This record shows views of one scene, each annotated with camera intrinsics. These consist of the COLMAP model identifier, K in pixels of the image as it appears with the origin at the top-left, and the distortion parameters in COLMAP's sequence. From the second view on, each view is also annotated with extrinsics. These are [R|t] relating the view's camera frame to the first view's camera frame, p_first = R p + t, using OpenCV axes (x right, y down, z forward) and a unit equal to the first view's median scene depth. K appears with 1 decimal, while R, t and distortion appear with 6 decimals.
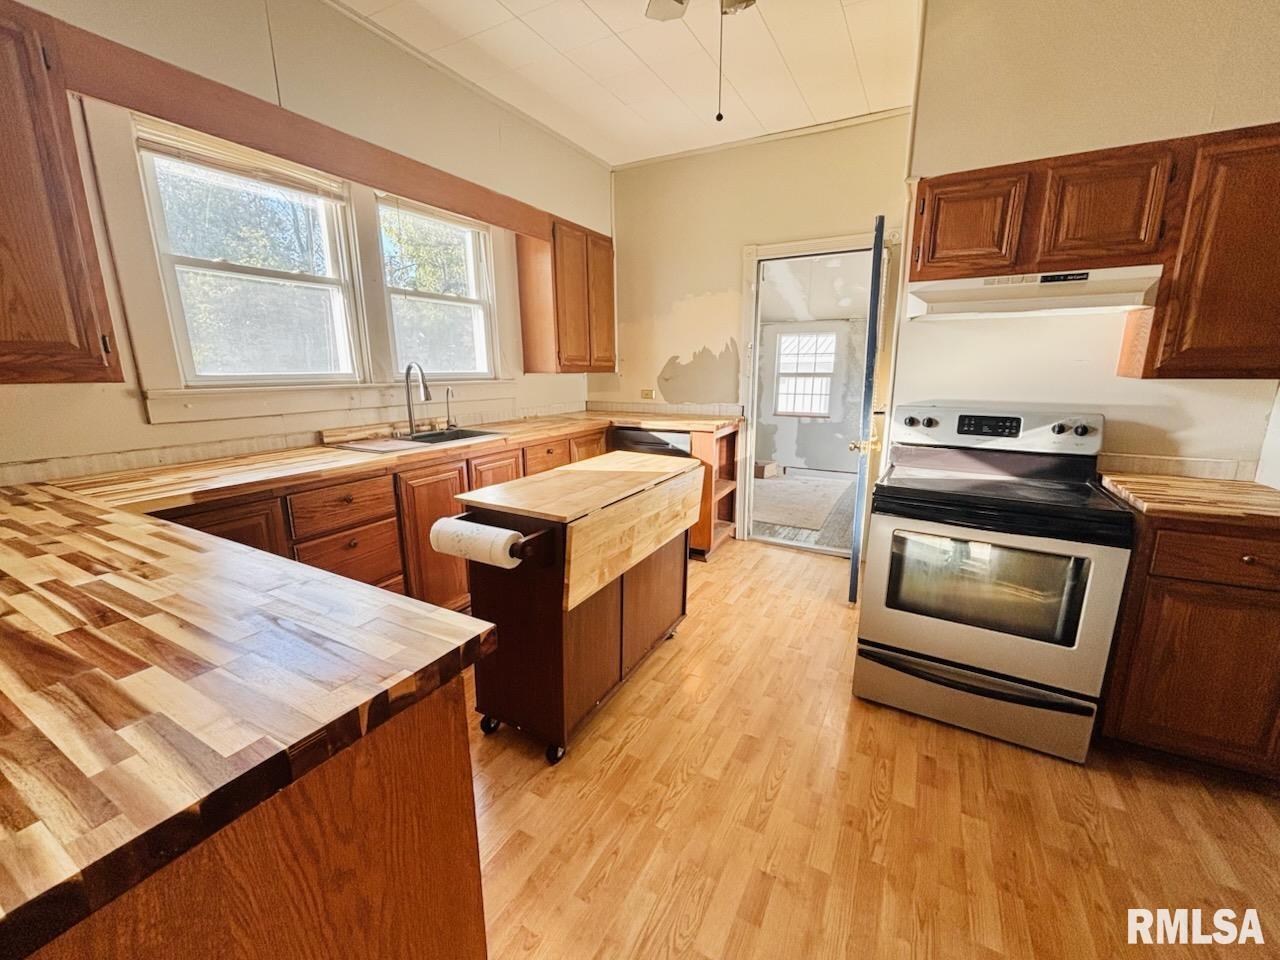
lens RADIAL K [[517.9, 0, 641.4], [0, 517.9, 476.9], [0, 0, 1]] dist [0.000308, -0.001029]
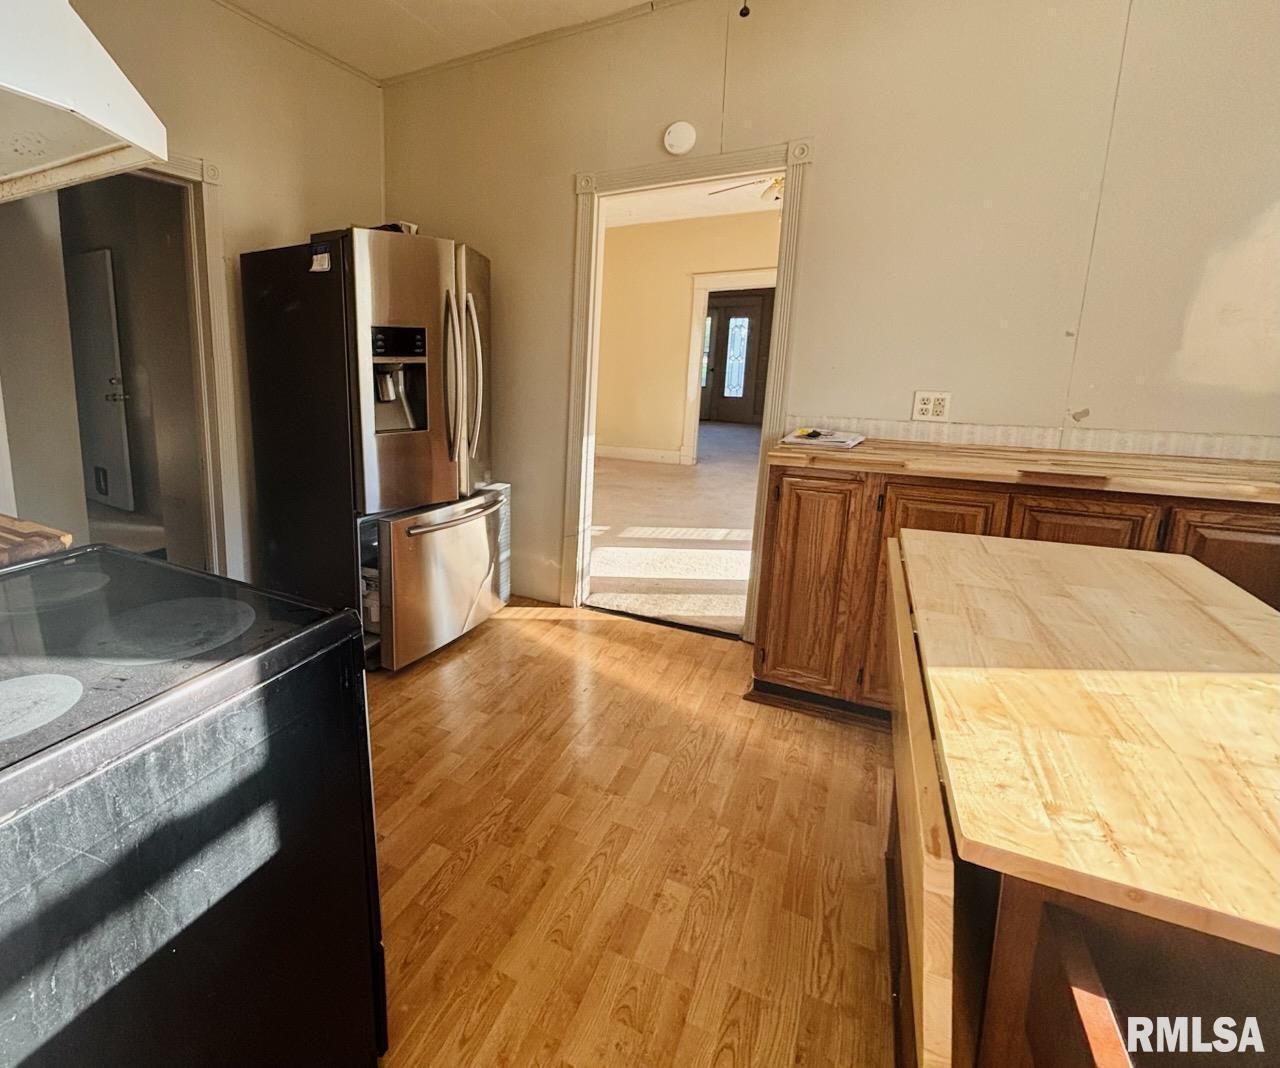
lens RADIAL K [[641.4, 0, 482.3], [0, 641.4, 473.5], [0, 0, 1]] dist [-0.009791, 0.000412]
pose [[-0.998791, -0.006808, 0.048691, 0.267424], [0.011805, 0.928182, 0.371940, -0.221195], [-0.047727, 0.372065, -0.926979, 1.179568]]
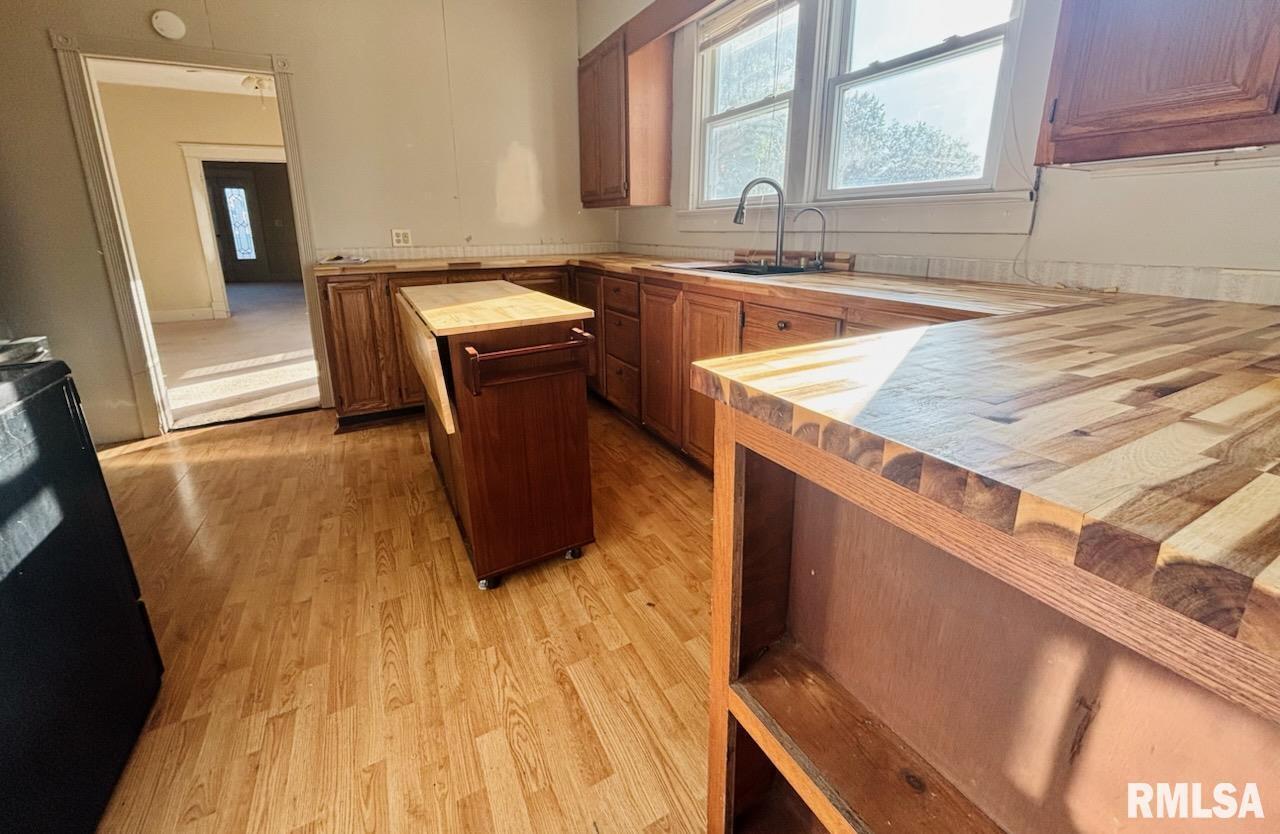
lens RADIAL K [[509.9, 0, 635.4], [0, 509.9, 357.6], [0, 0, 1]] dist [-0.016102, 0.000606]
pose [[-0.556099, 0.210952, -0.803898, 0.445013], [-0.162122, 0.921138, 0.353865, -0.232386], [0.815150, 0.327114, -0.478045, 1.473564]]
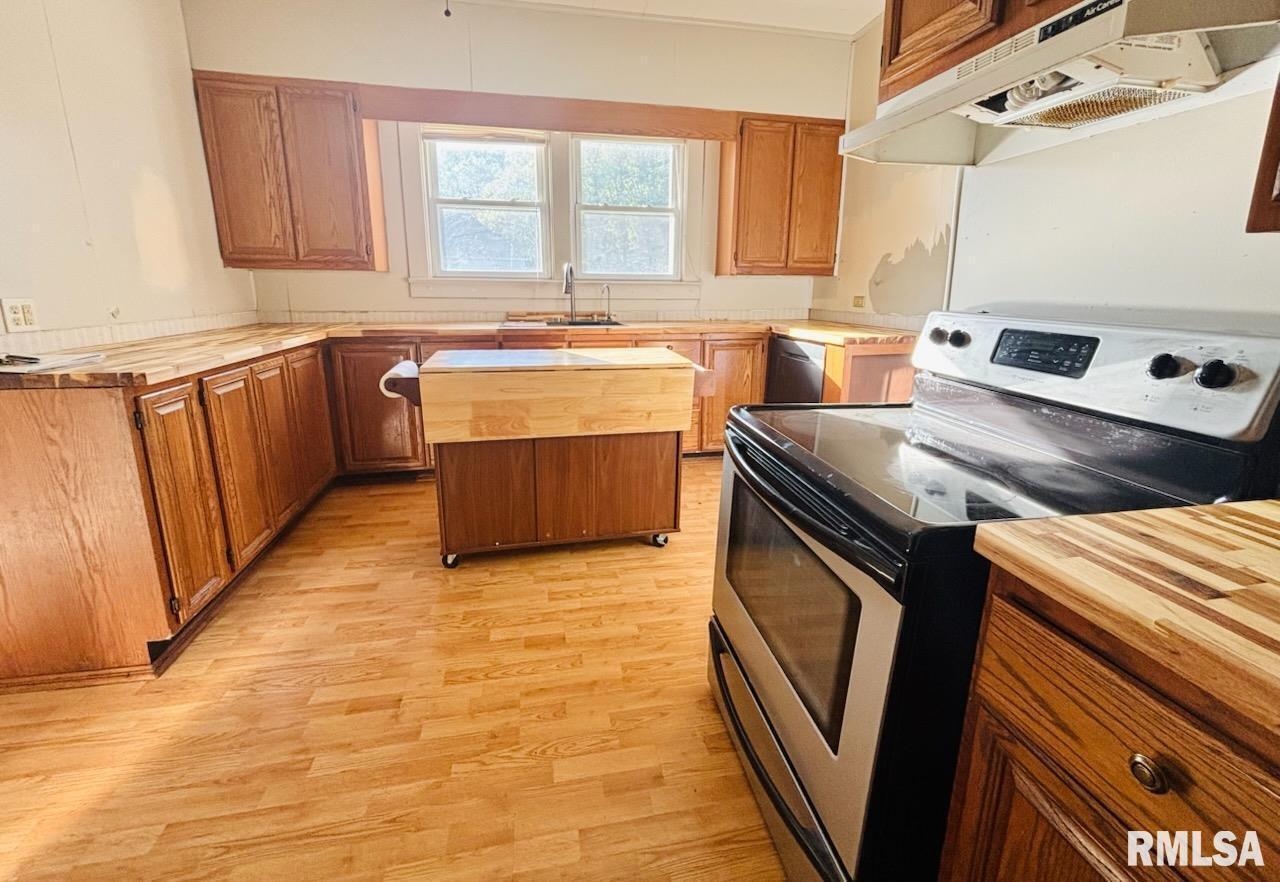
lens RADIAL K [[520.8, 0, 636.1], [0, 520.8, 397.7], [0, 0, 1]] dist [0.001700, 0.000552]
pose [[0.645259, 0.167880, -0.745290, 0.749284], [-0.166991, 0.982960, 0.076839, -0.024596], [0.745490, 0.074876, 0.662298, 0.341818]]
